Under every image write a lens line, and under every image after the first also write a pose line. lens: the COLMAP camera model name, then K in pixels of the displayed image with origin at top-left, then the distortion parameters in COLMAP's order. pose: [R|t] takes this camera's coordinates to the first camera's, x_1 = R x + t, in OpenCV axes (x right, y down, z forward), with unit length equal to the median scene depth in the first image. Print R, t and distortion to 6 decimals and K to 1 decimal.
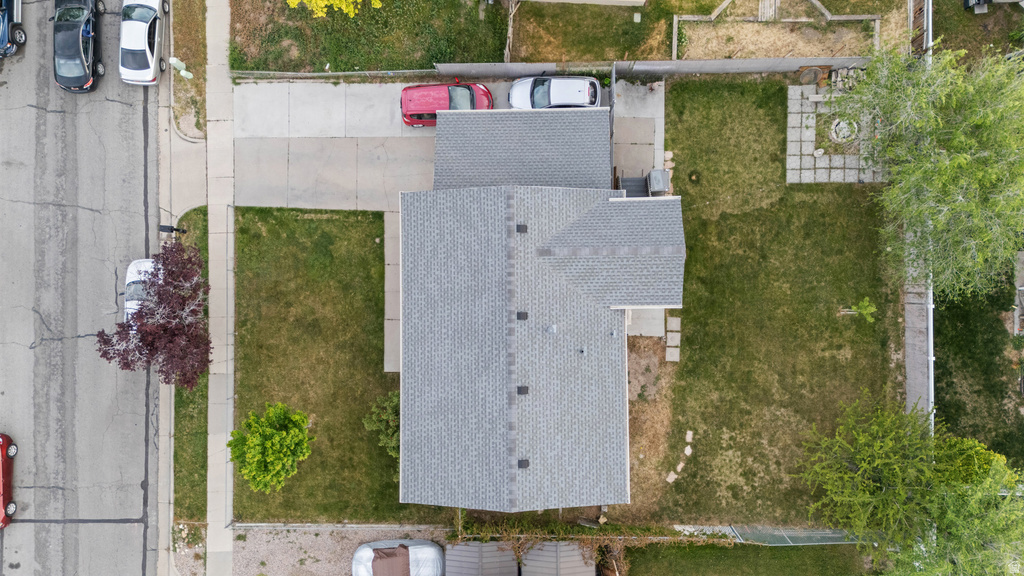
lens RADIAL K [[749.5, 0, 511.9], [0, 749.5, 288.5], [0, 0, 1]] dist [0.061957, -0.054310]
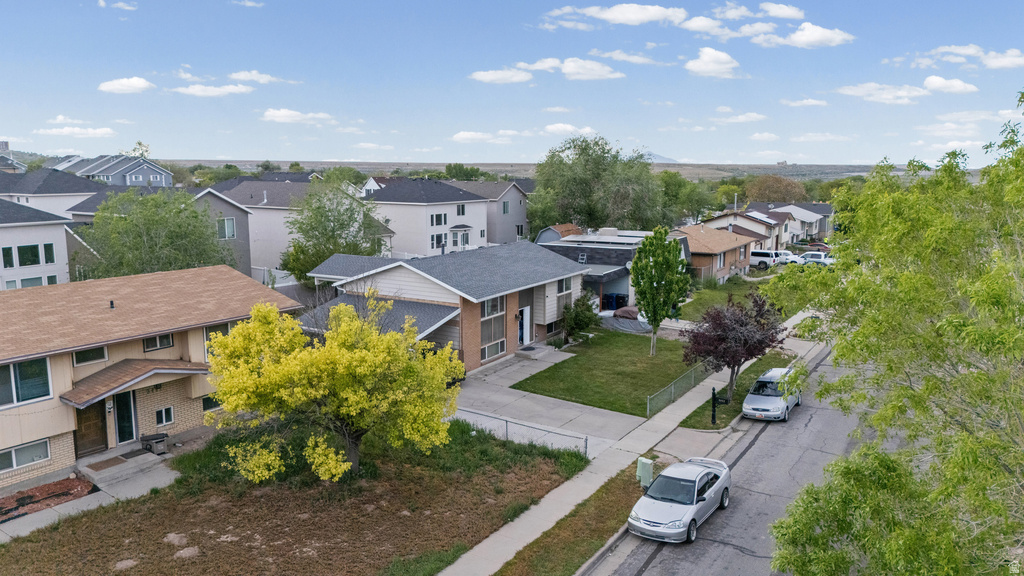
lens RADIAL K [[749.5, 0, 511.1], [0, 749.5, 290.9], [0, 0, 1]] dist [0.061957, -0.054310]
pose [[-0.852646, -0.059163, 0.519129, -0.685621], [0.522455, -0.107891, 0.845813, -0.933389], [0.005969, 0.992401, 0.122903, 0.744168]]
